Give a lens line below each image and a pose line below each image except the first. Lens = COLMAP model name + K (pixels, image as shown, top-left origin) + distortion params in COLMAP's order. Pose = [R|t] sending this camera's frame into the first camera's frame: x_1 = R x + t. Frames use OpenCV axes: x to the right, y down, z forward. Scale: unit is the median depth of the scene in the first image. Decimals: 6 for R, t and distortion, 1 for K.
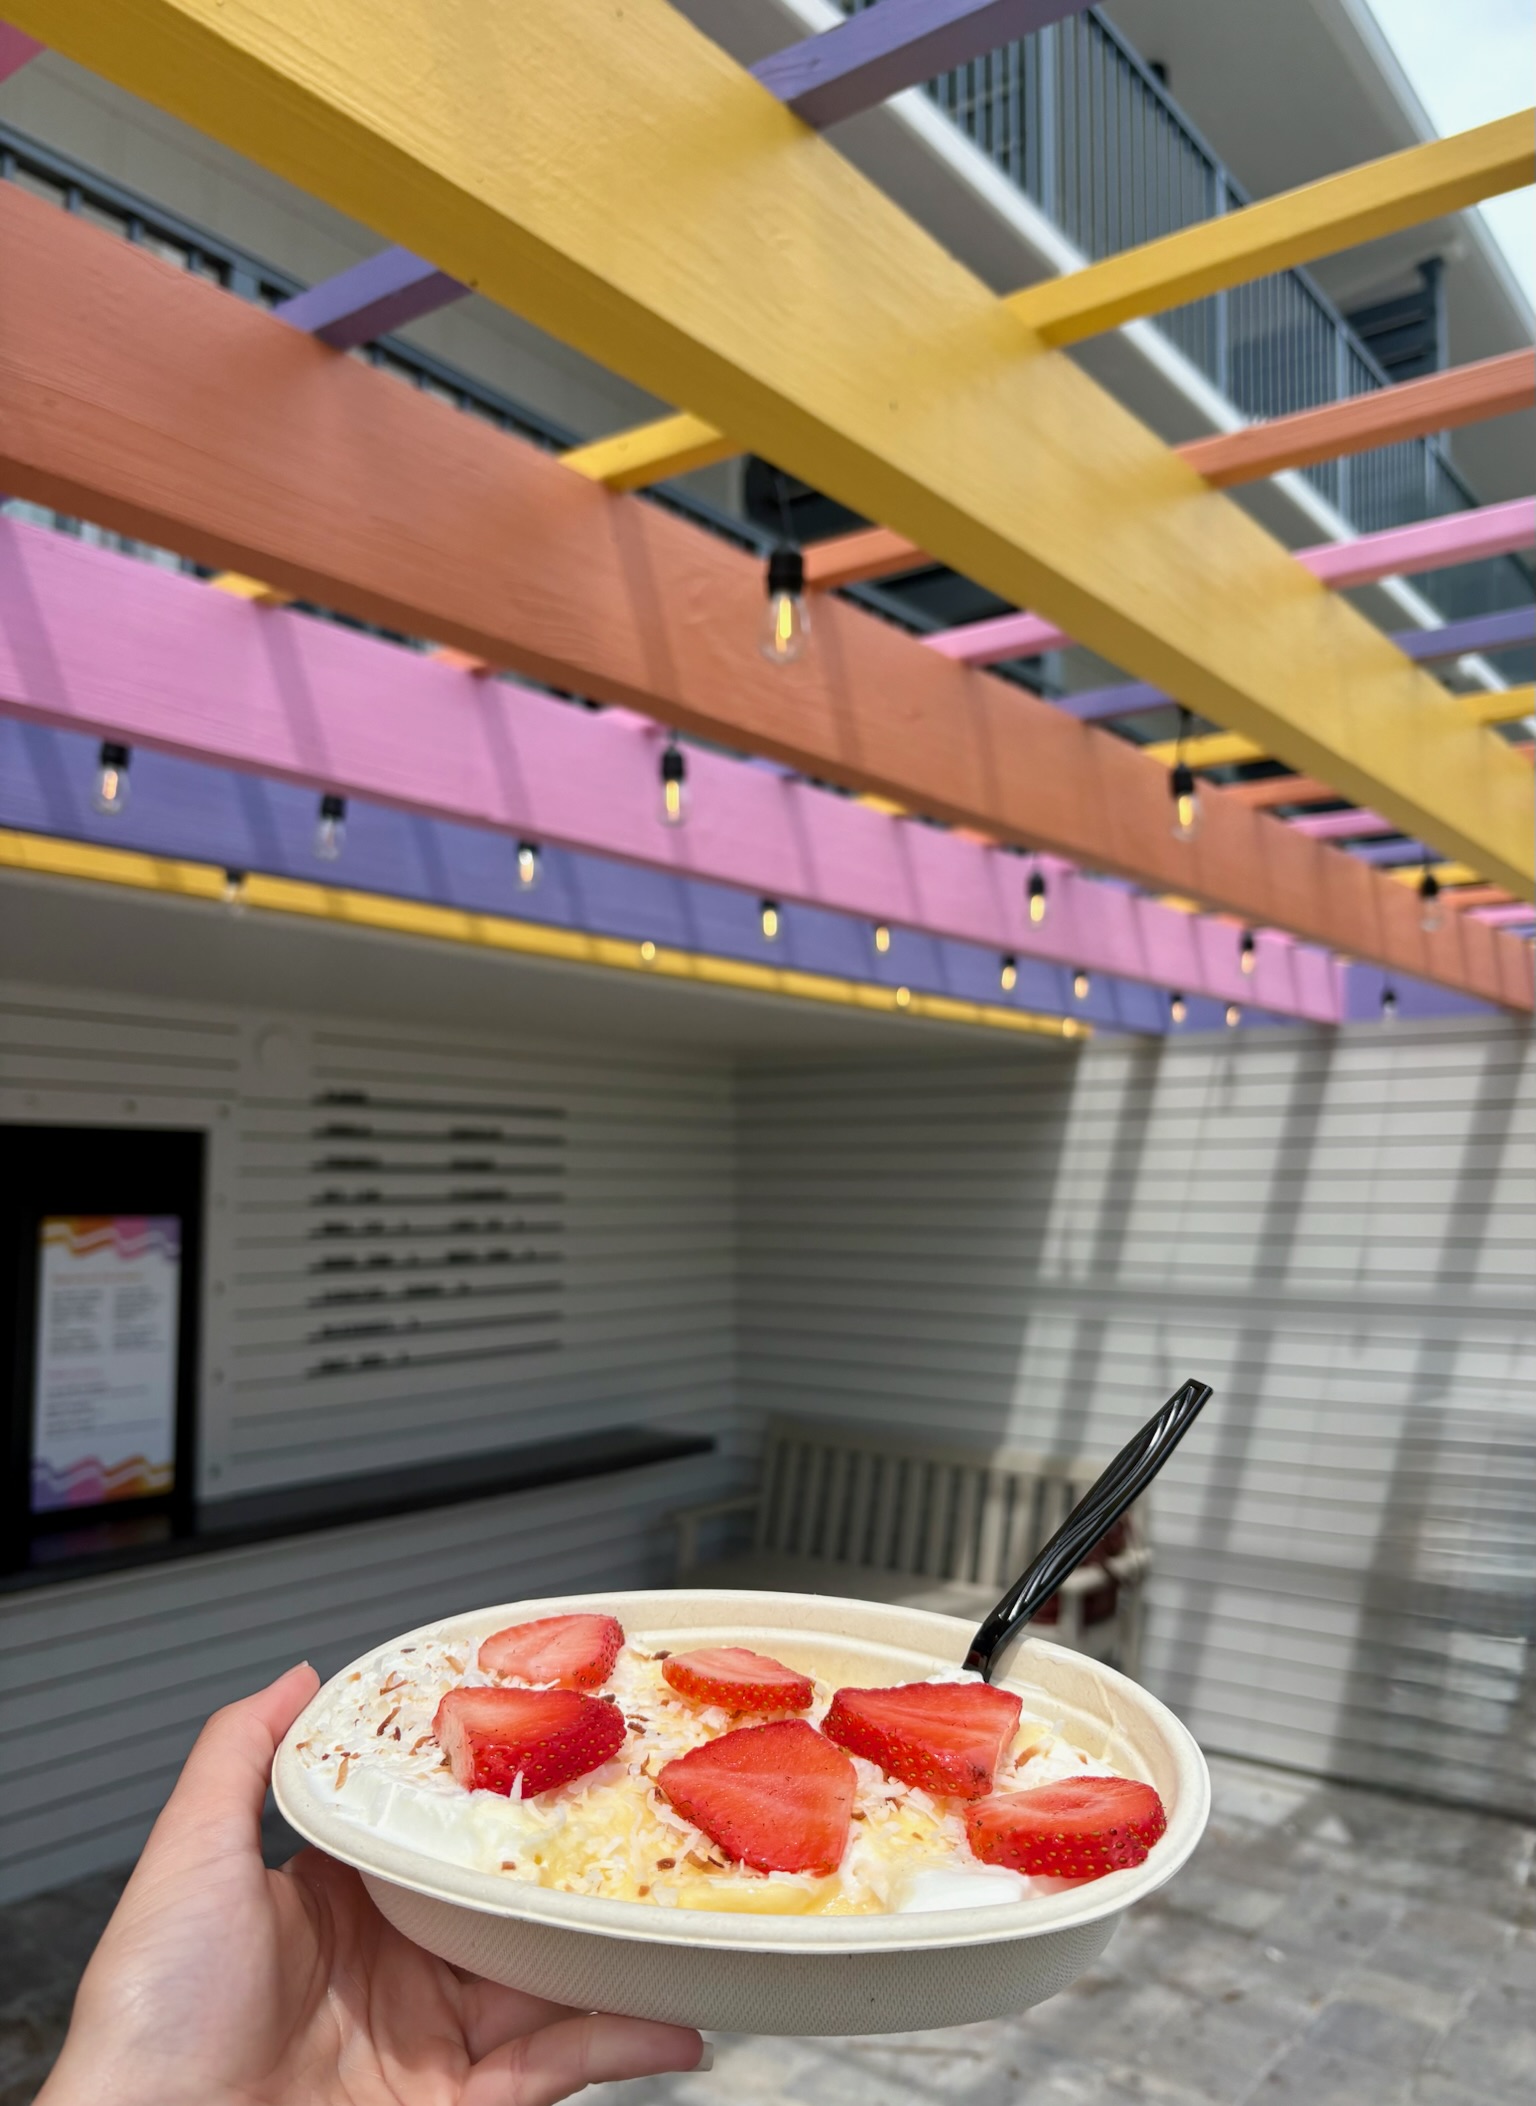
lens RADIAL K [[1681.0, 0, 768.0], [0, 1681.0, 1053.0], [0, 0, 1]] dist [0.040539, 0.002300]
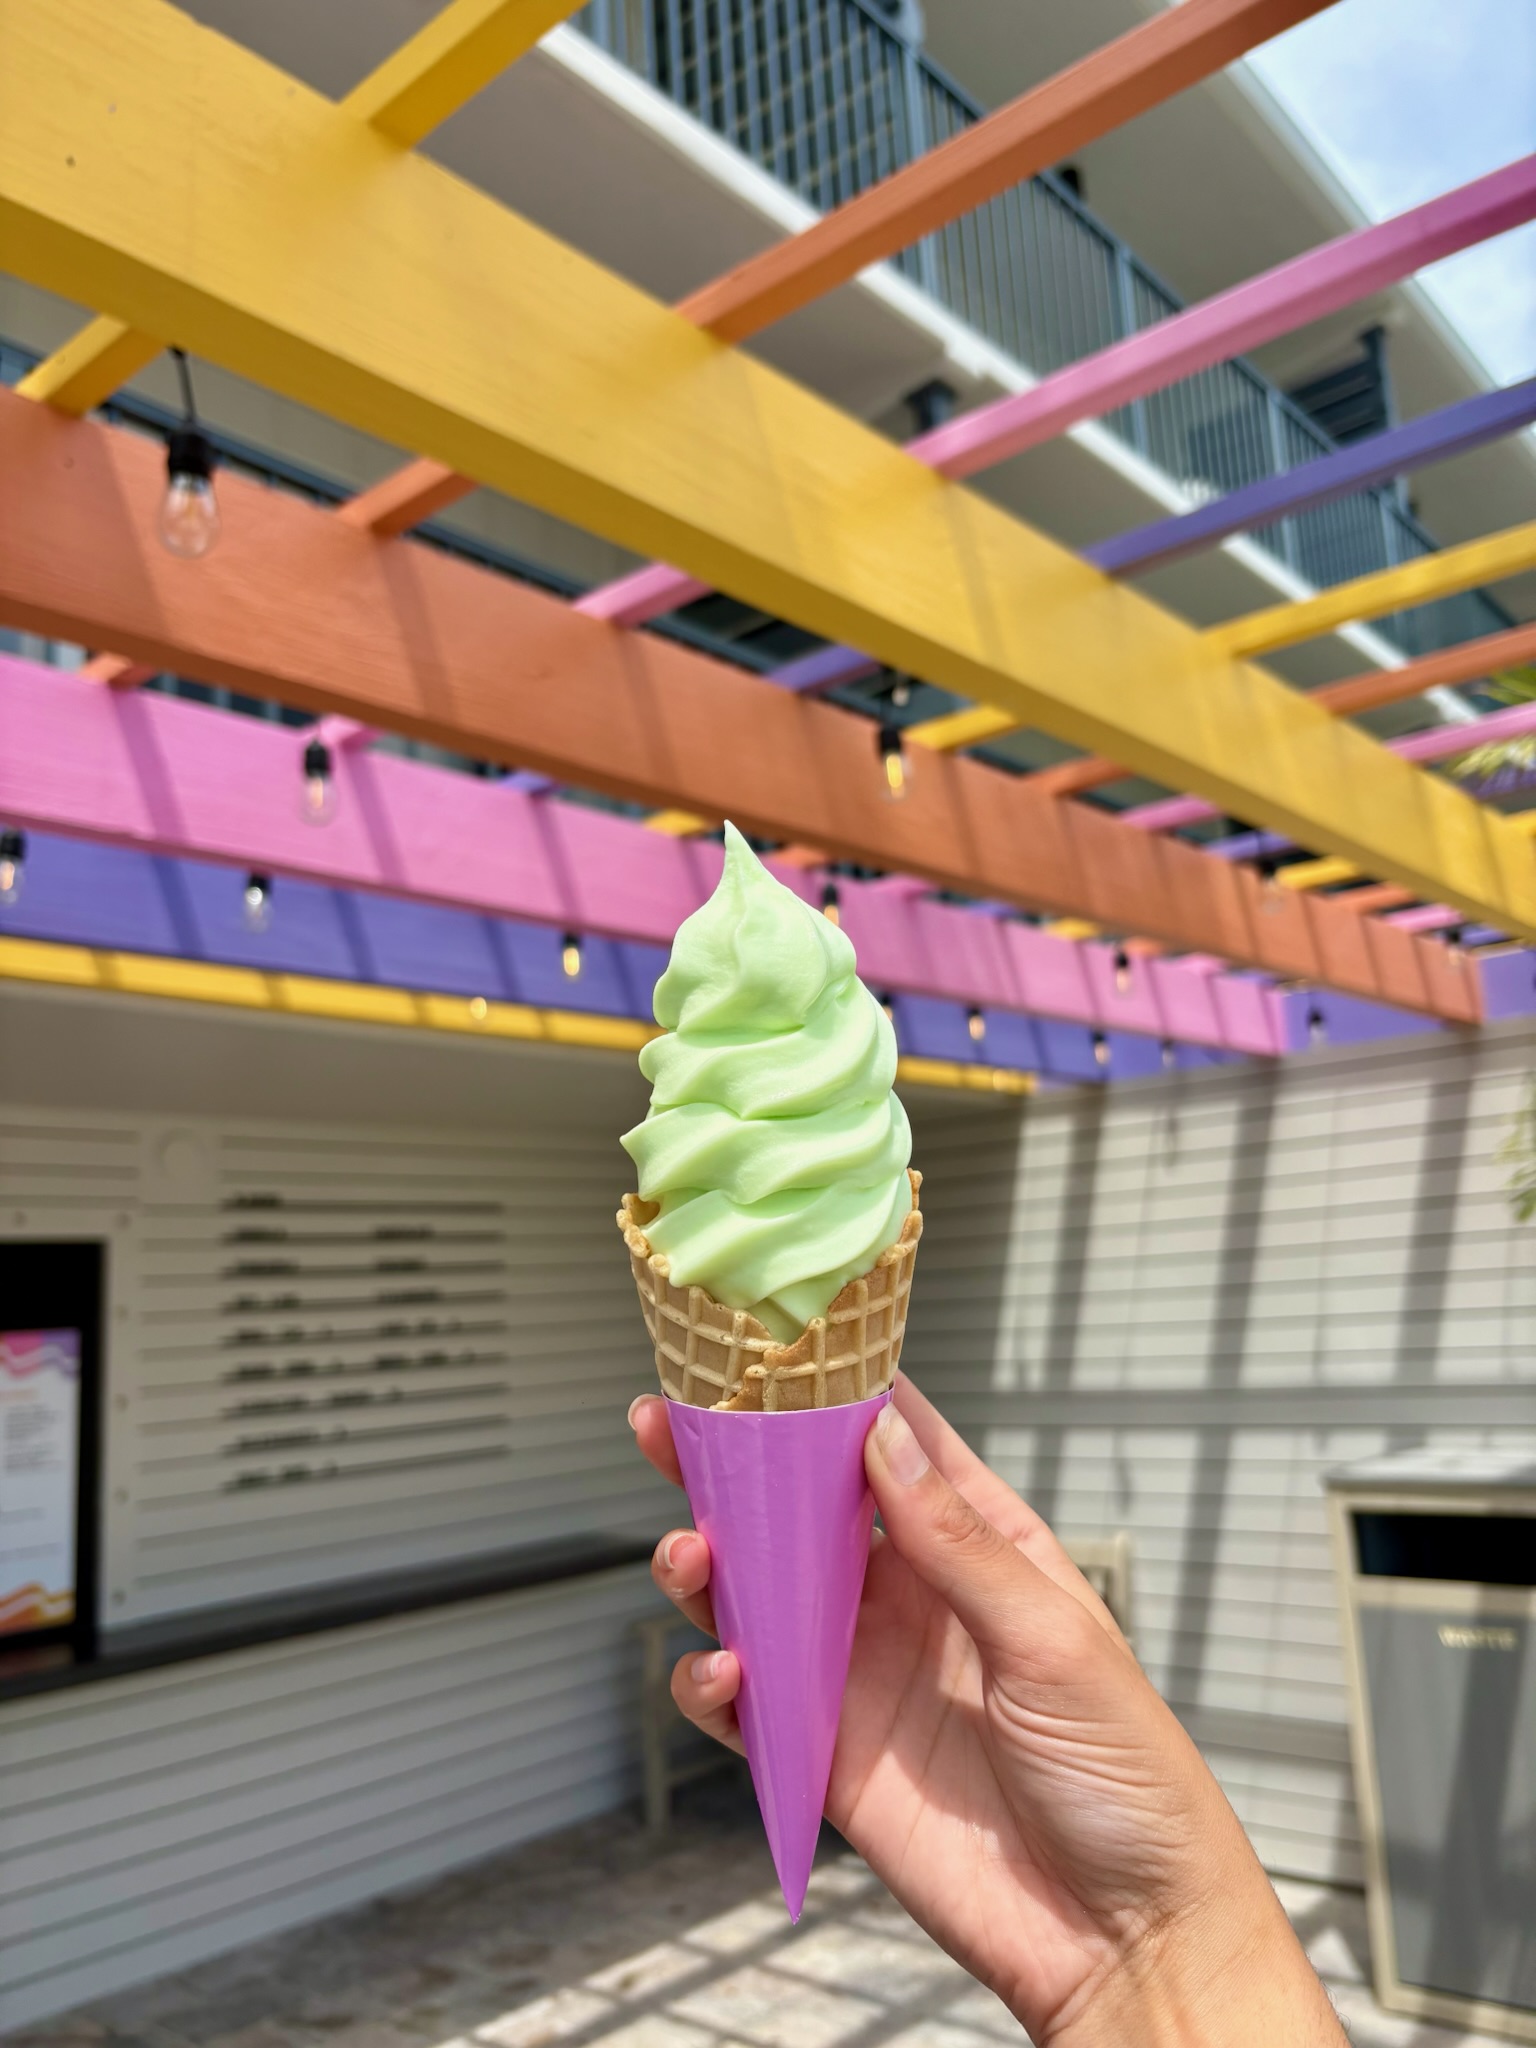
lens RADIAL K [[1631.8, 0, 768.0], [0, 1631.8, 1024.0], [0, 0, 1]] dist [-0.005965, 0.080319]
pose [[0.994674, -0.072734, -0.073028, 0.120799], [0.064981, 0.992510, -0.103444, 0.041036], [0.080005, 0.098147, 0.991951, 0.069045]]
